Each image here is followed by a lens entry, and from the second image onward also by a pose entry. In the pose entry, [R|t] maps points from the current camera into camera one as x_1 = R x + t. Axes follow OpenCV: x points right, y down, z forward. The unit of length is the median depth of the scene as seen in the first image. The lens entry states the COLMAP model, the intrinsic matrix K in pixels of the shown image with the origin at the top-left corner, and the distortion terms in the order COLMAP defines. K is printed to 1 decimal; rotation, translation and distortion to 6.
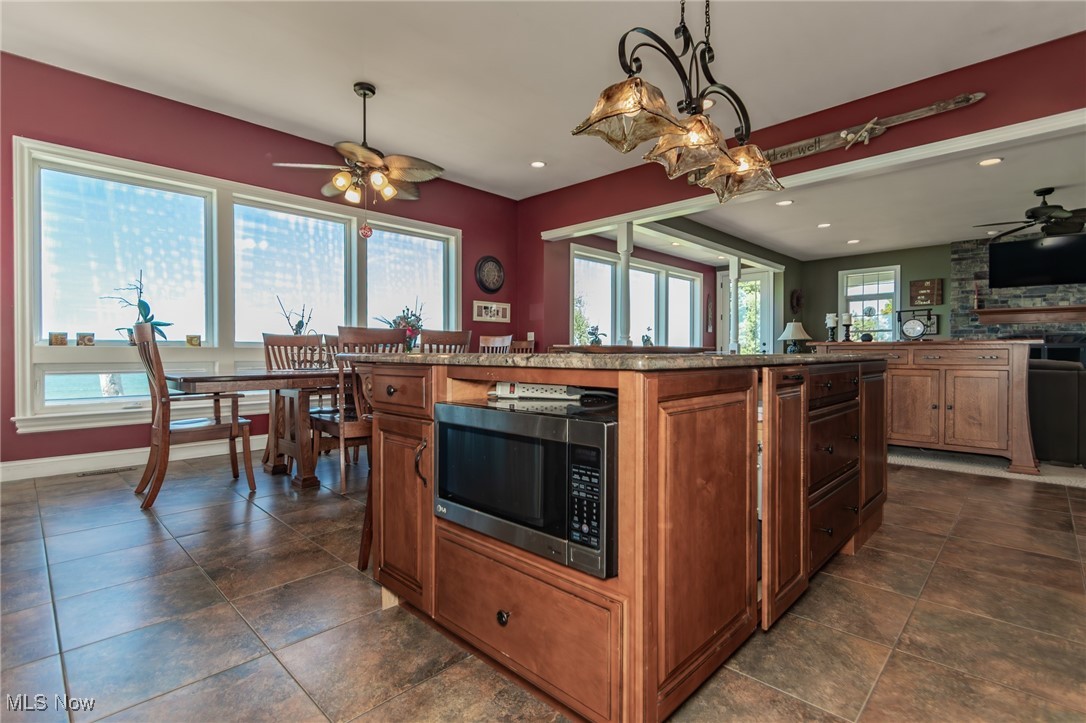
lens RADIAL K [[517.7, 0, 542.1], [0, 517.7, 357.3], [0, 0, 1]] dist [0.000036, -0.009642]
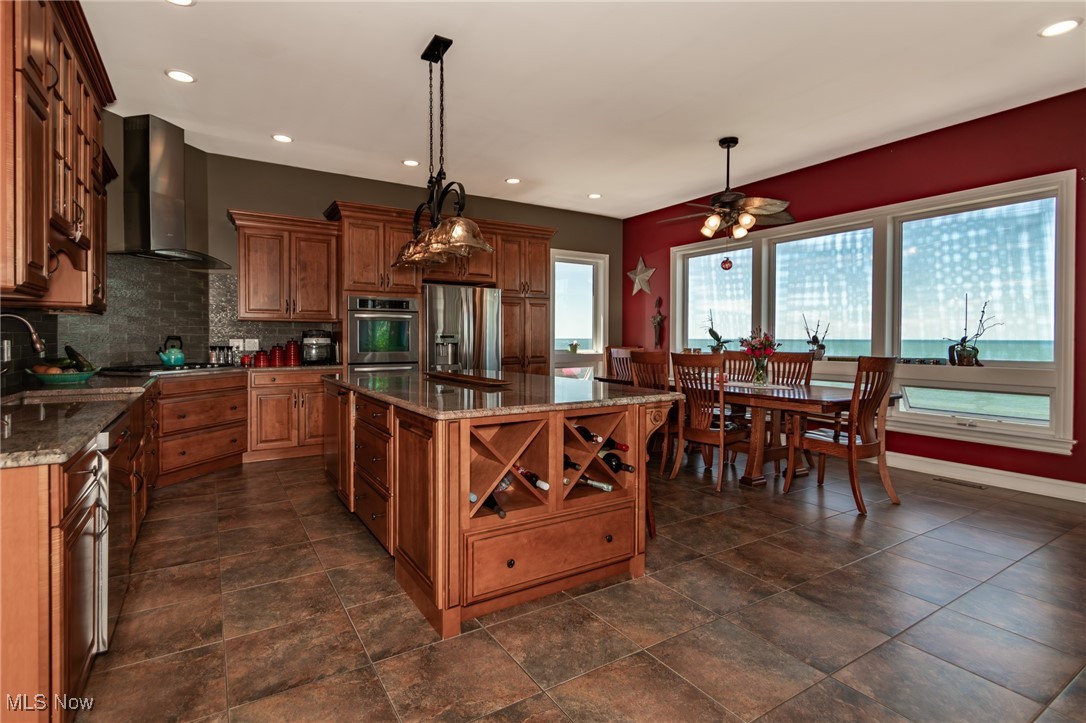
lens RADIAL K [[522.6, 0, 530.4], [0, 522.6, 342.3], [0, 0, 1]] dist [-0.000072, 0.000137]
pose [[-0.249258, 0.007811, -0.968406, 0.769615], [-0.009534, 0.999899, 0.010519, -0.067037], [0.968390, 0.011855, -0.249158, 0.740298]]
